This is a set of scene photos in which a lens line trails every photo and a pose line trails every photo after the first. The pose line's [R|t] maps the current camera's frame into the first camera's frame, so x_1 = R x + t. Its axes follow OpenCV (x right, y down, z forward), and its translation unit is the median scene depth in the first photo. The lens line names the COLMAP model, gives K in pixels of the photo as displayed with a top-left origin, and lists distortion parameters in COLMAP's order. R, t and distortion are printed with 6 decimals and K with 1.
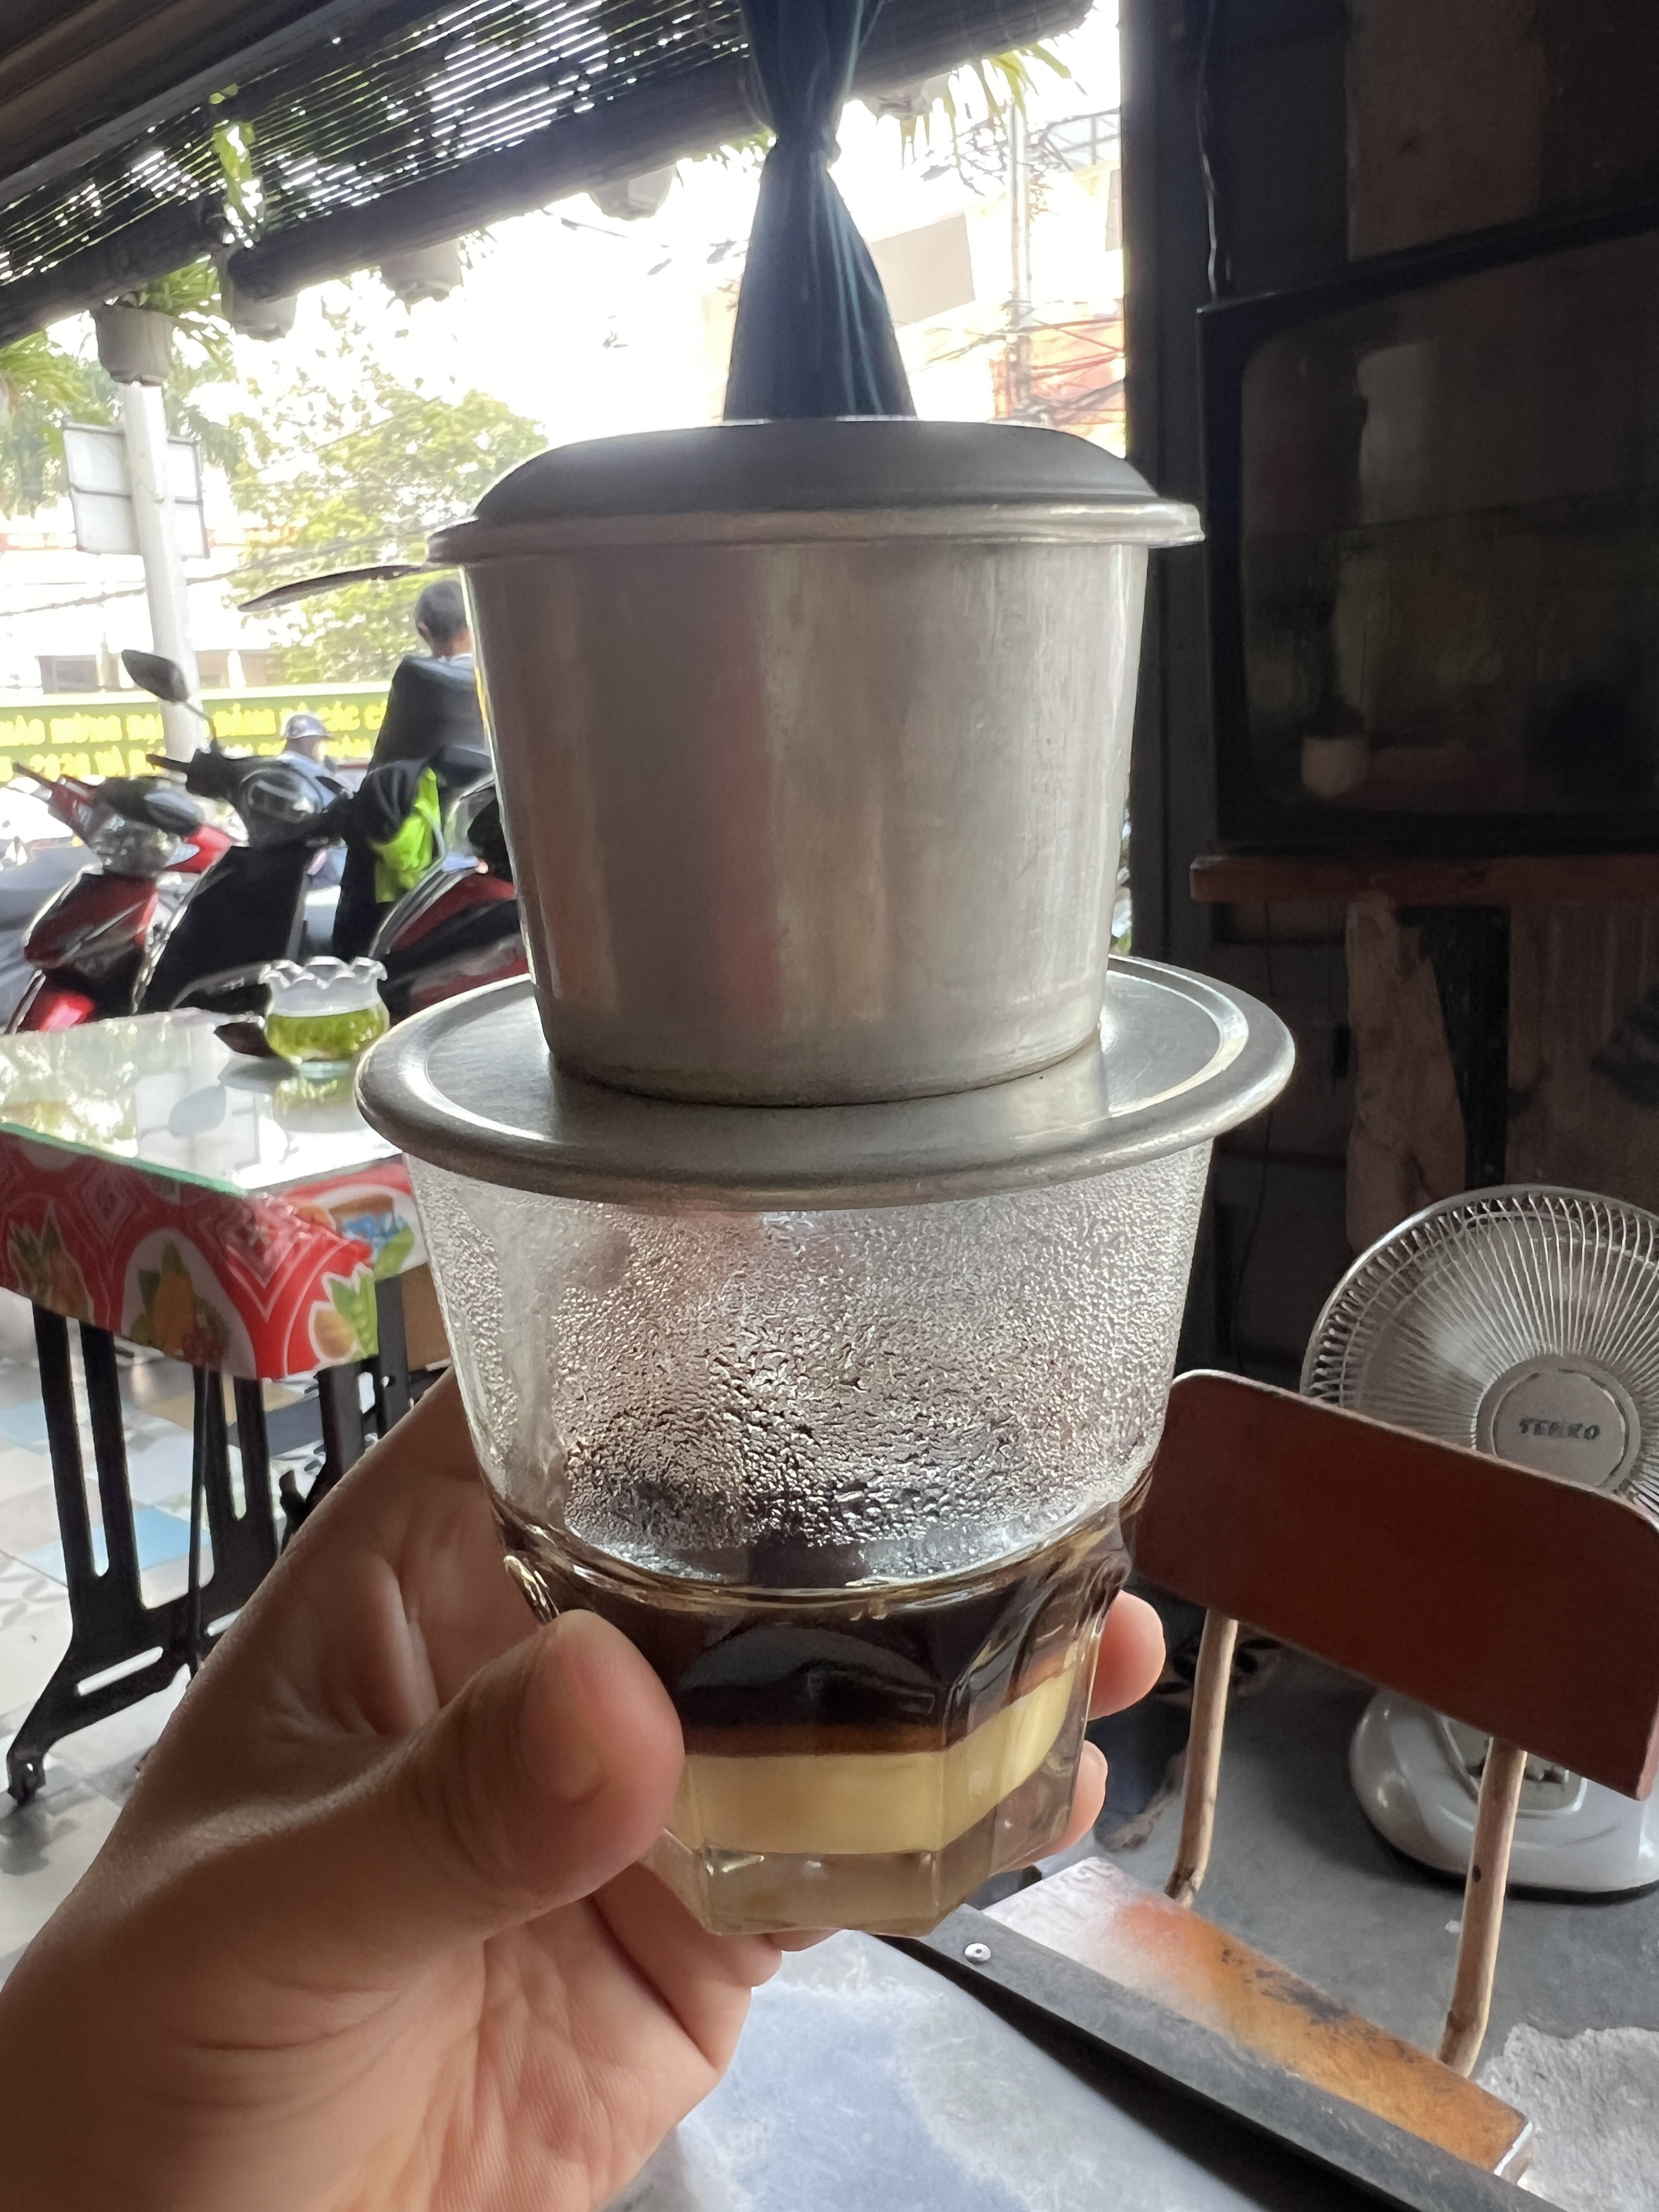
lens RADIAL K [[1668.3, 0, 838.2], [0, 1668.3, 1116.6], [0, 0, 1]] dist [0.006740, 0.006689]
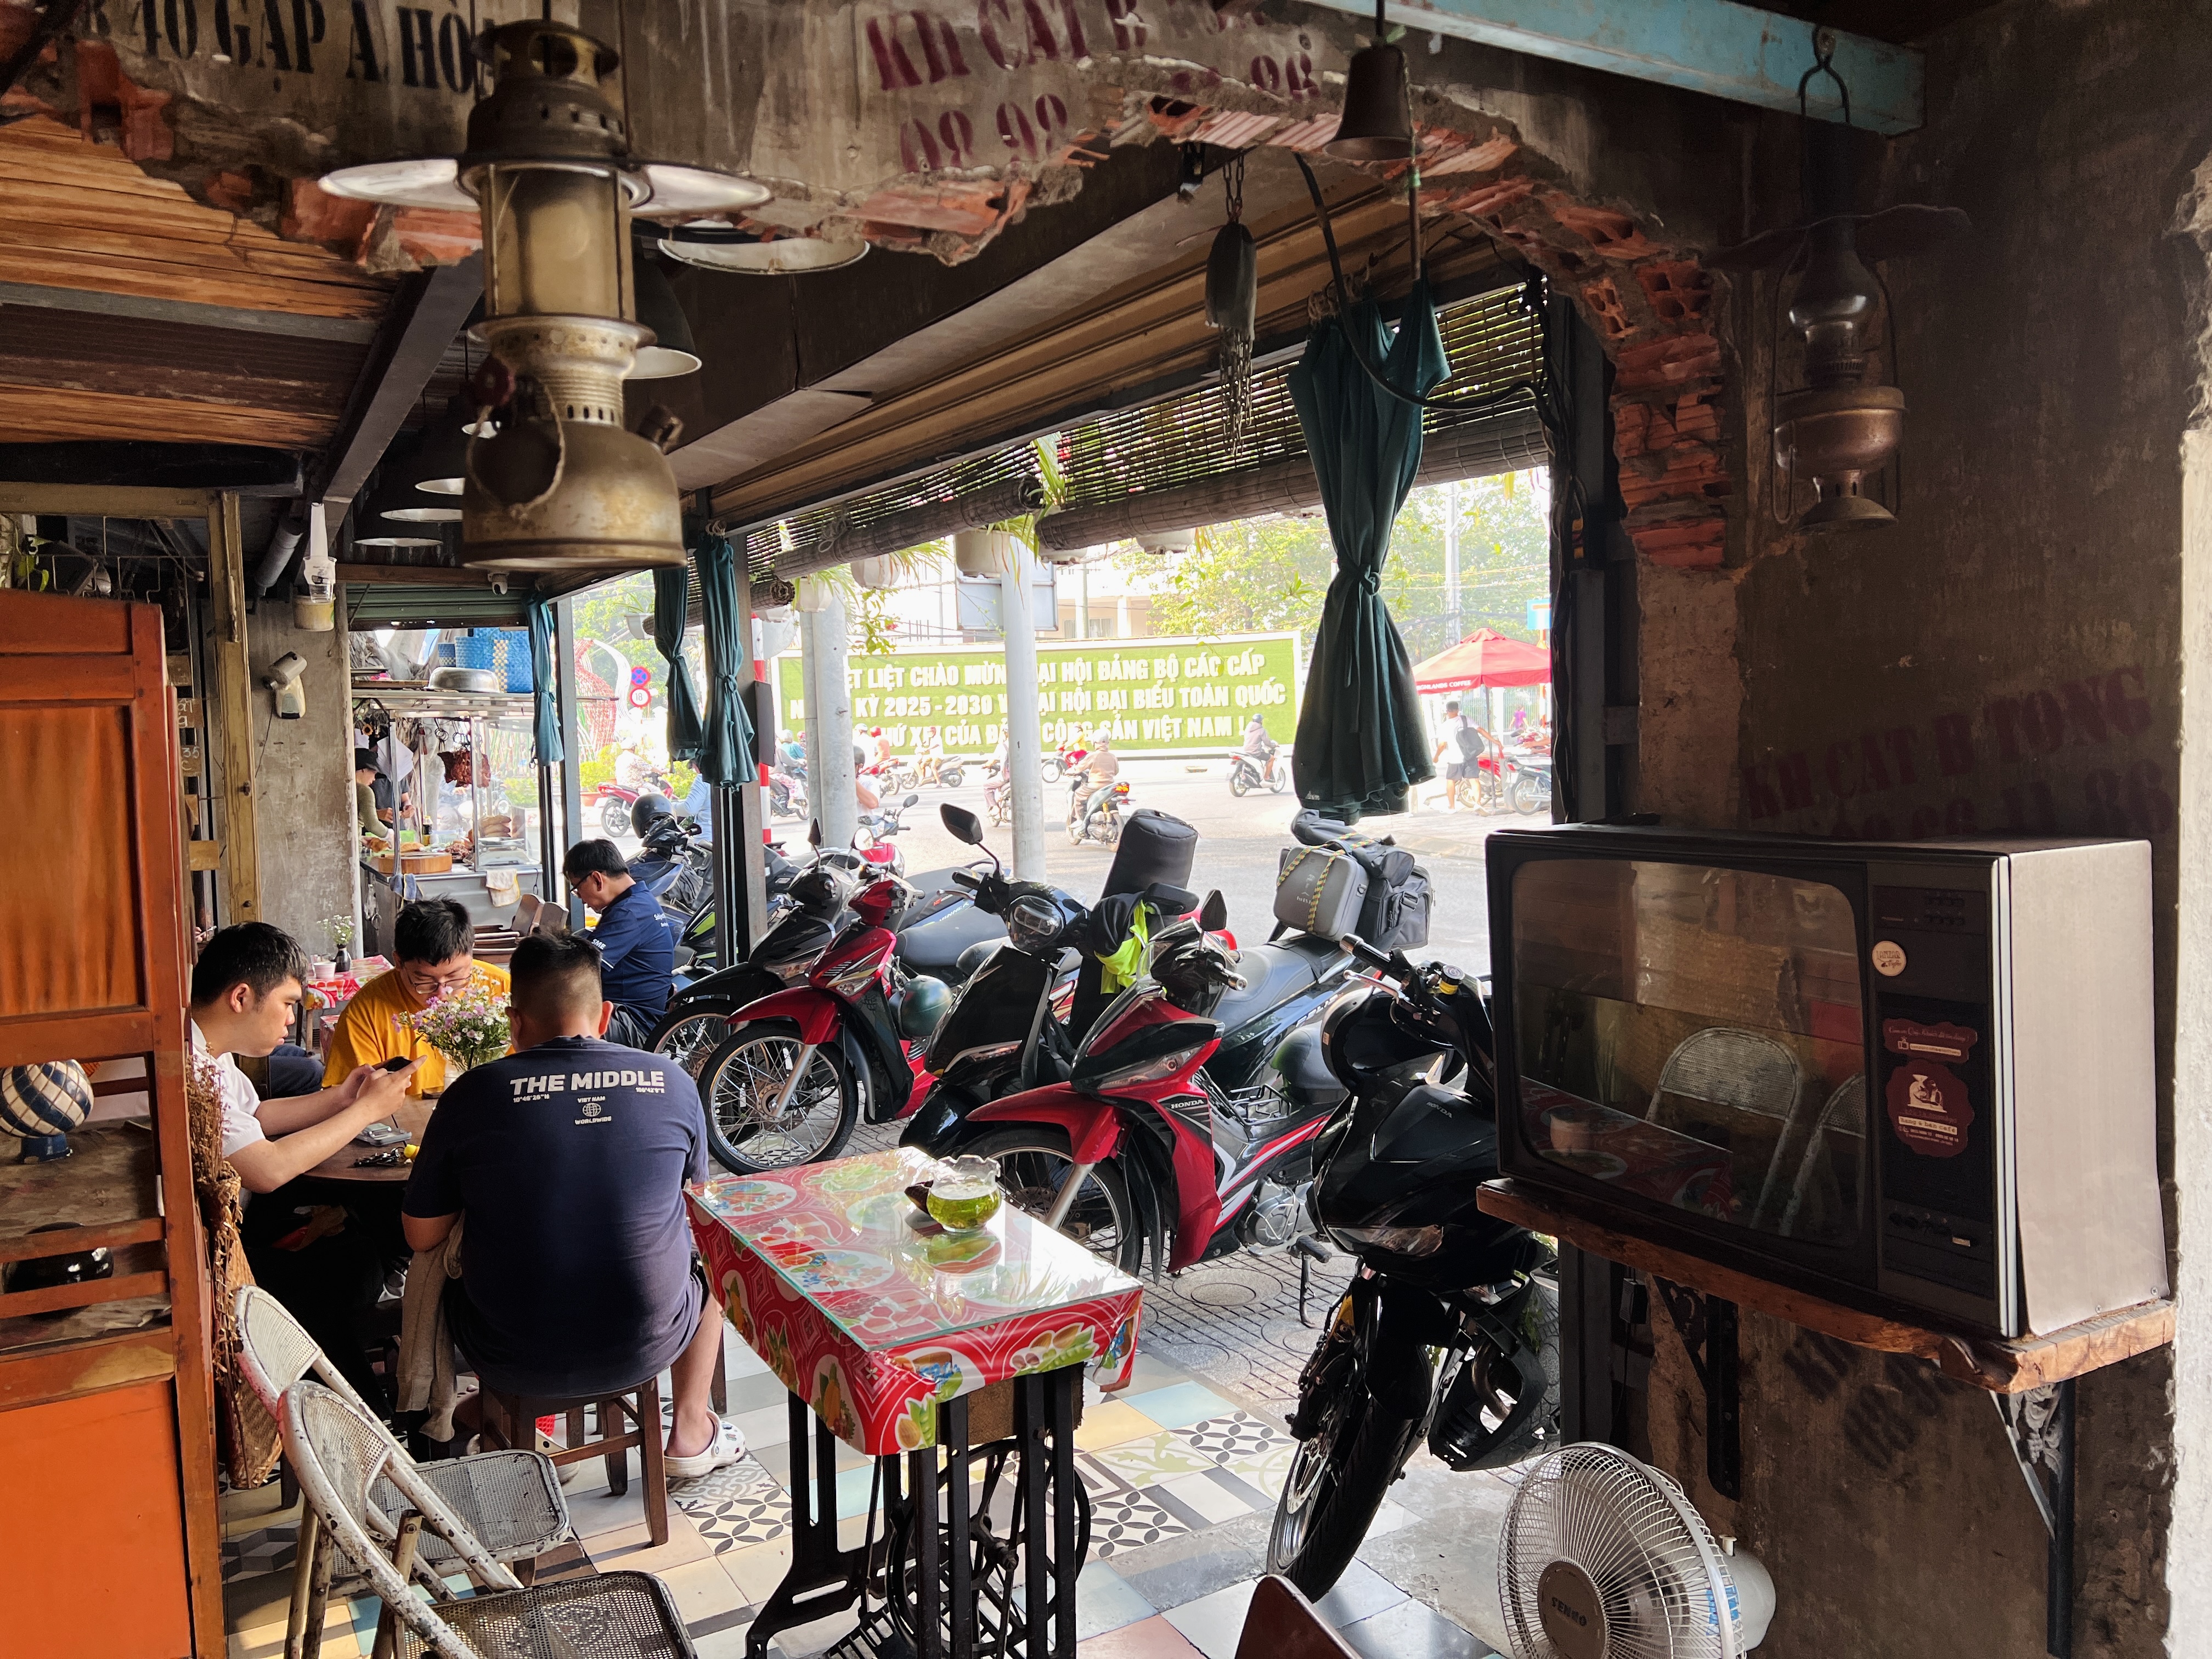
lens RADIAL K [[1668.3, 0, 1106.5], [0, 1668.3, 815.2], [0, 0, 1]] dist [0.006740, 0.006689]
pose [[0.938429, 0.041443, -0.342979, 0.298098], [-0.084158, 0.990295, -0.110606, -0.215032], [0.335066, 0.132660, 0.932809, -0.416137]]
